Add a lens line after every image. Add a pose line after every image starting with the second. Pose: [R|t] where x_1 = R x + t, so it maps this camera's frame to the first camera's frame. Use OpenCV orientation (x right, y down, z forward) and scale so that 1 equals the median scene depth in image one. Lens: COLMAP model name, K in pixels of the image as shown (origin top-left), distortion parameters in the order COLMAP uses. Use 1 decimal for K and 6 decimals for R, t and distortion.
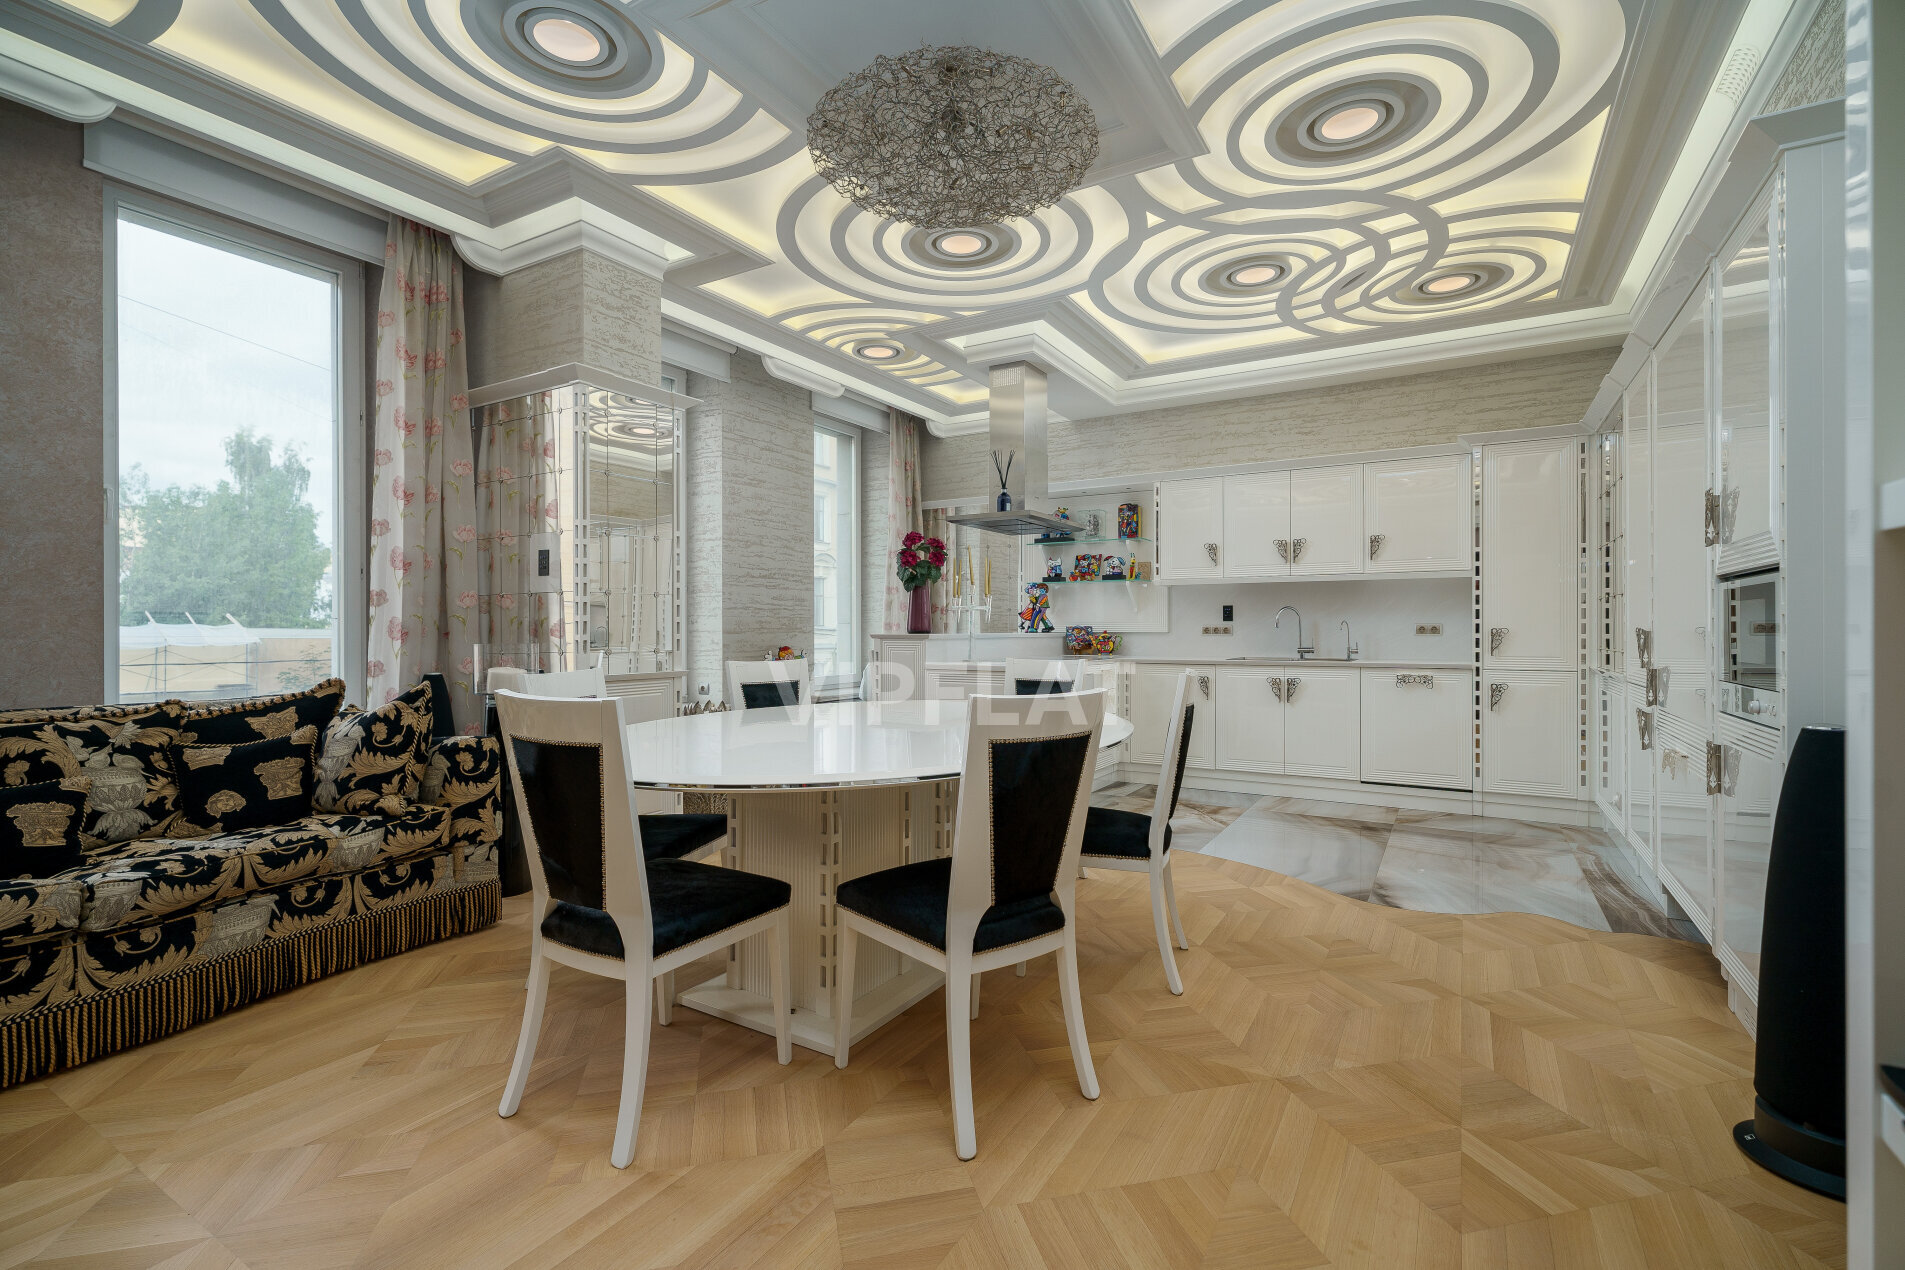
lens RADIAL K [[853.8, 0, 949.6], [0, 853.8, 629.2], [0, 0, 1]] dist [0.006657, -0.001256]
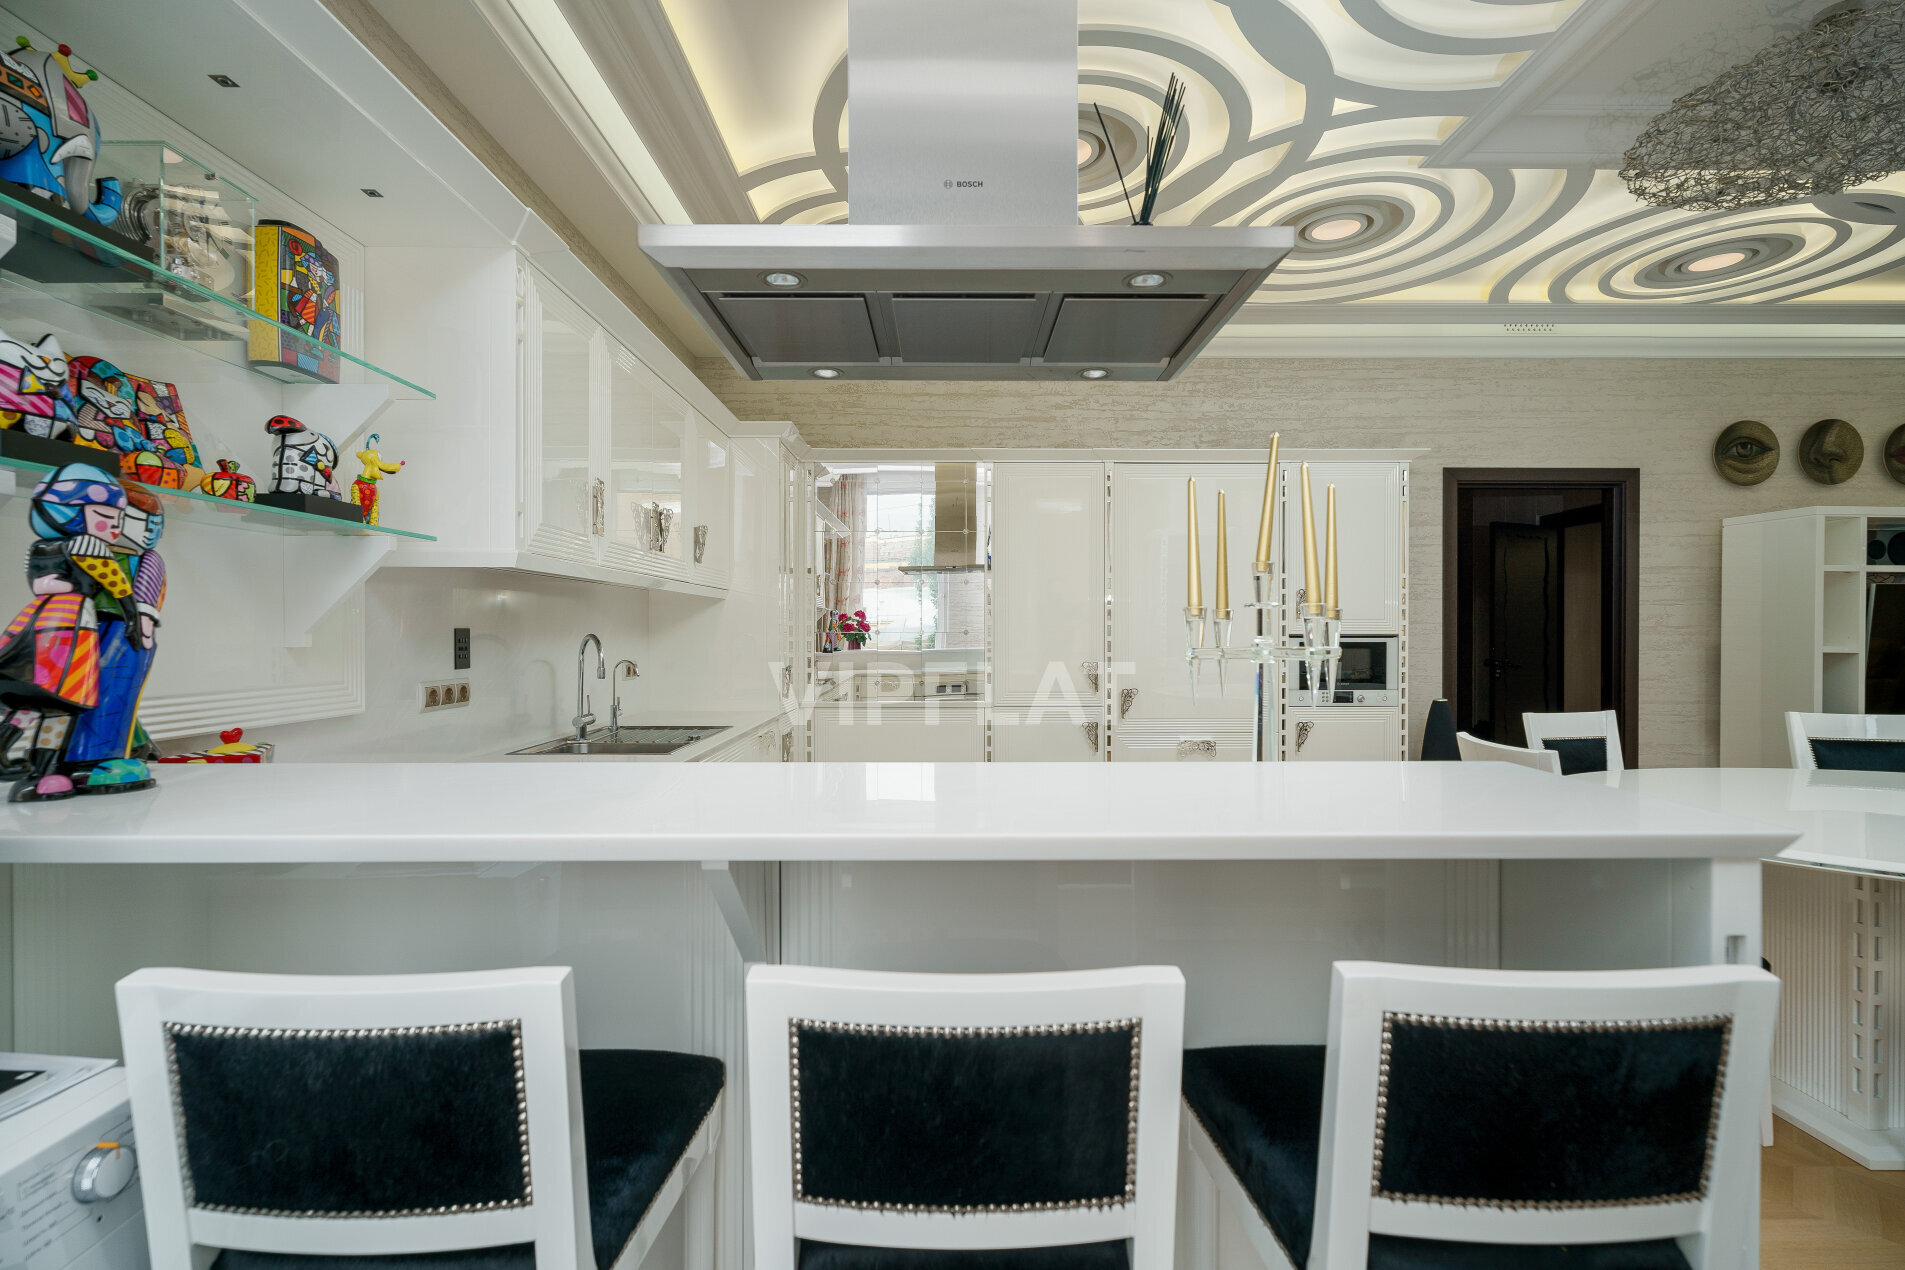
lens RADIAL K [[853.8, 0, 955.9], [0, 853.8, 643.3], [0, 0, 1]] dist [0.006657, -0.001256]
pose [[-0.524789, -0.007438, 0.851200, -0.192124], [0.001023, 0.999956, 0.009369, -0.037959], [-0.851232, 0.005787, -0.524758, 1.576417]]
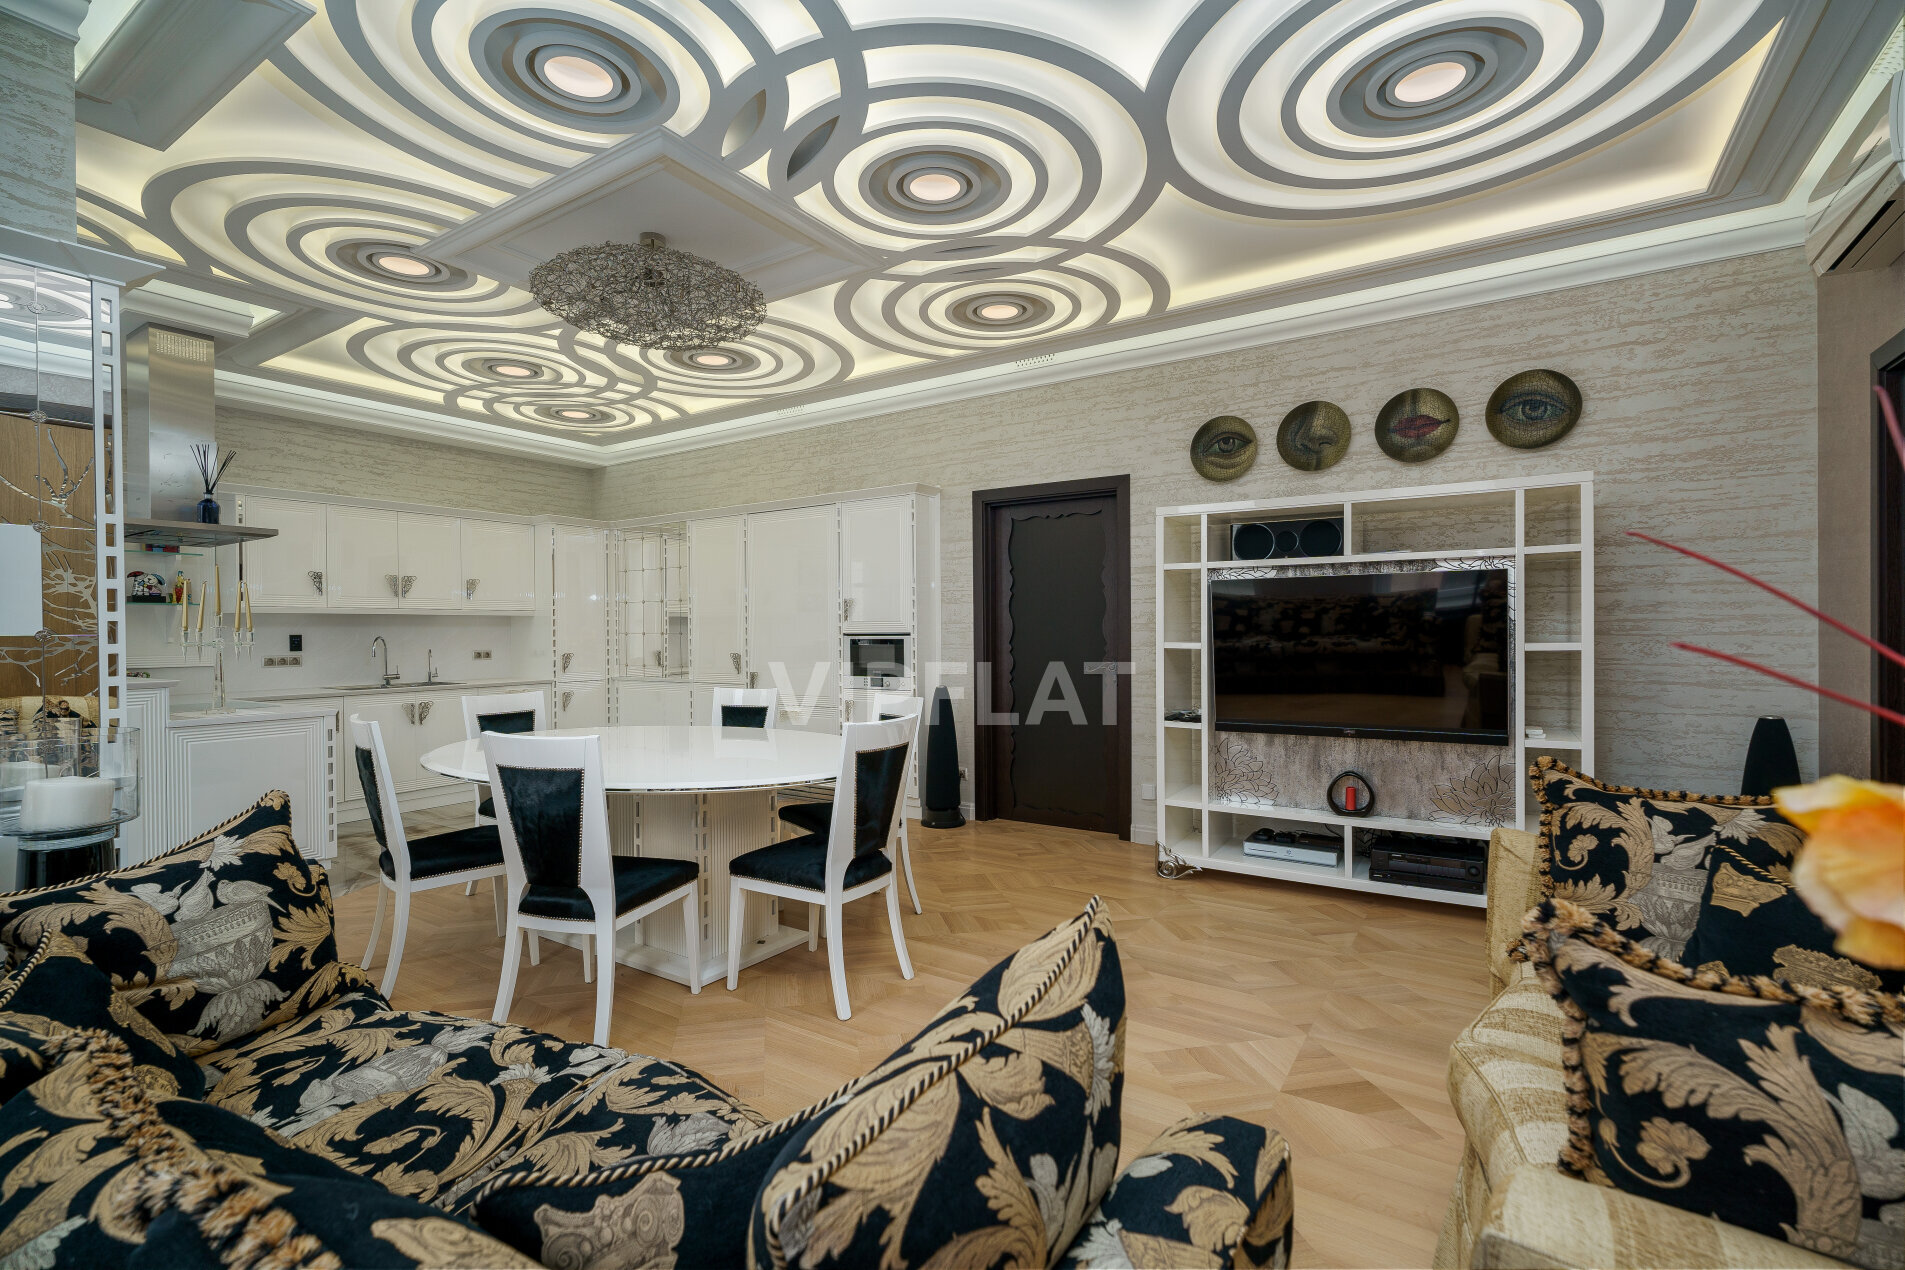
lens RADIAL K [[853.8, 0, 949.9], [0, 853.8, 642.9], [0, 0, 1]] dist [0.006657, -0.001256]
pose [[0.034211, -0.013278, 0.999326, -0.938314], [0.007816, 0.999885, 0.013018, -0.039662], [-0.999384, 0.007365, 0.034311, 0.372141]]
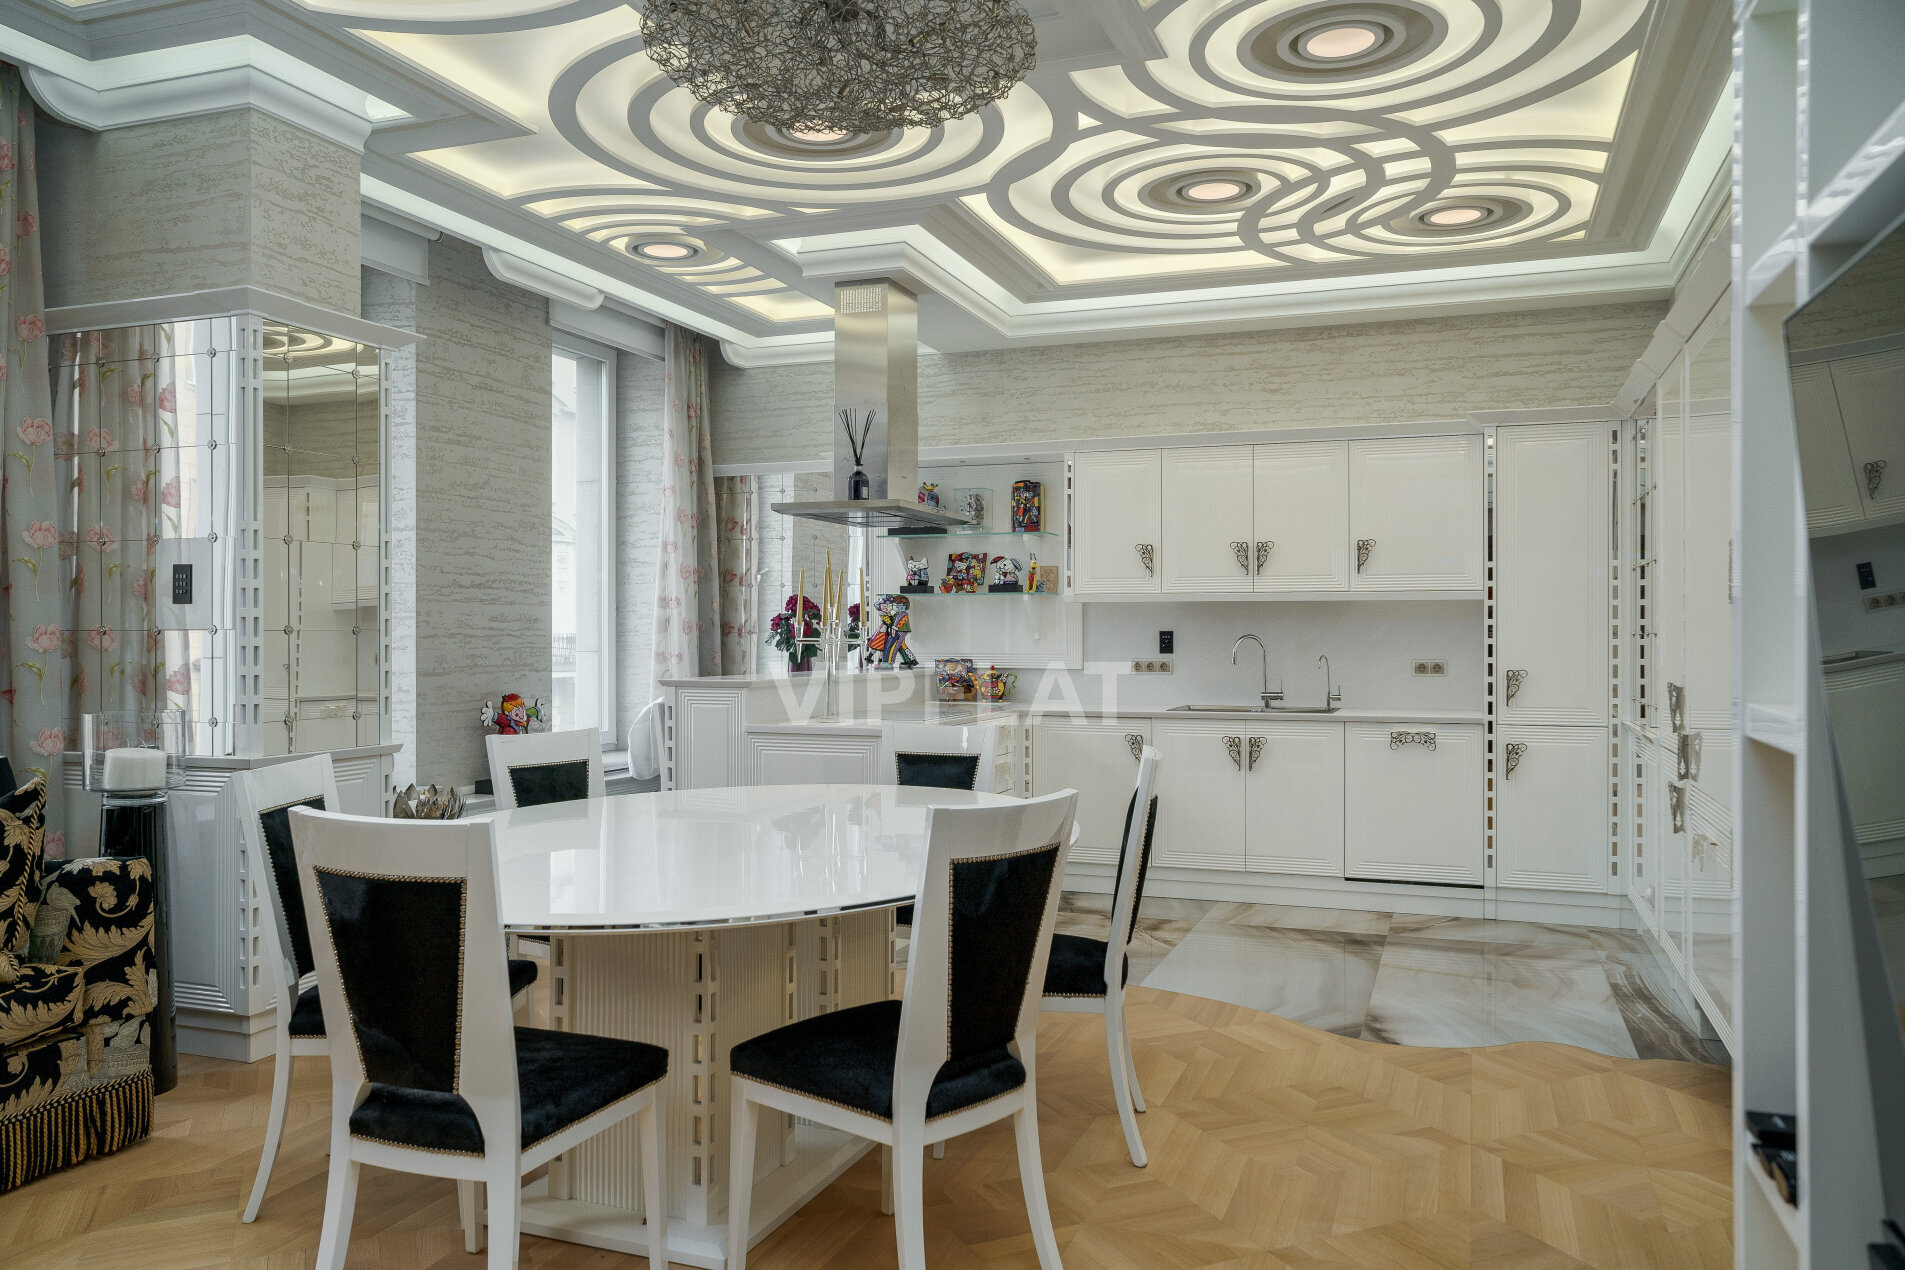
lens RADIAL K [[1396.9, 0, 950.5], [0, 1396.9, 633.9], [0, 0, 1]] dist [-0.008254, 0.020396]
pose [[0.983182, 0.001839, 0.182619, -0.088901], [-0.001877, 0.999998, 0.000035, -0.038981], [-0.182618, -0.000377, 0.983184, -0.144606]]
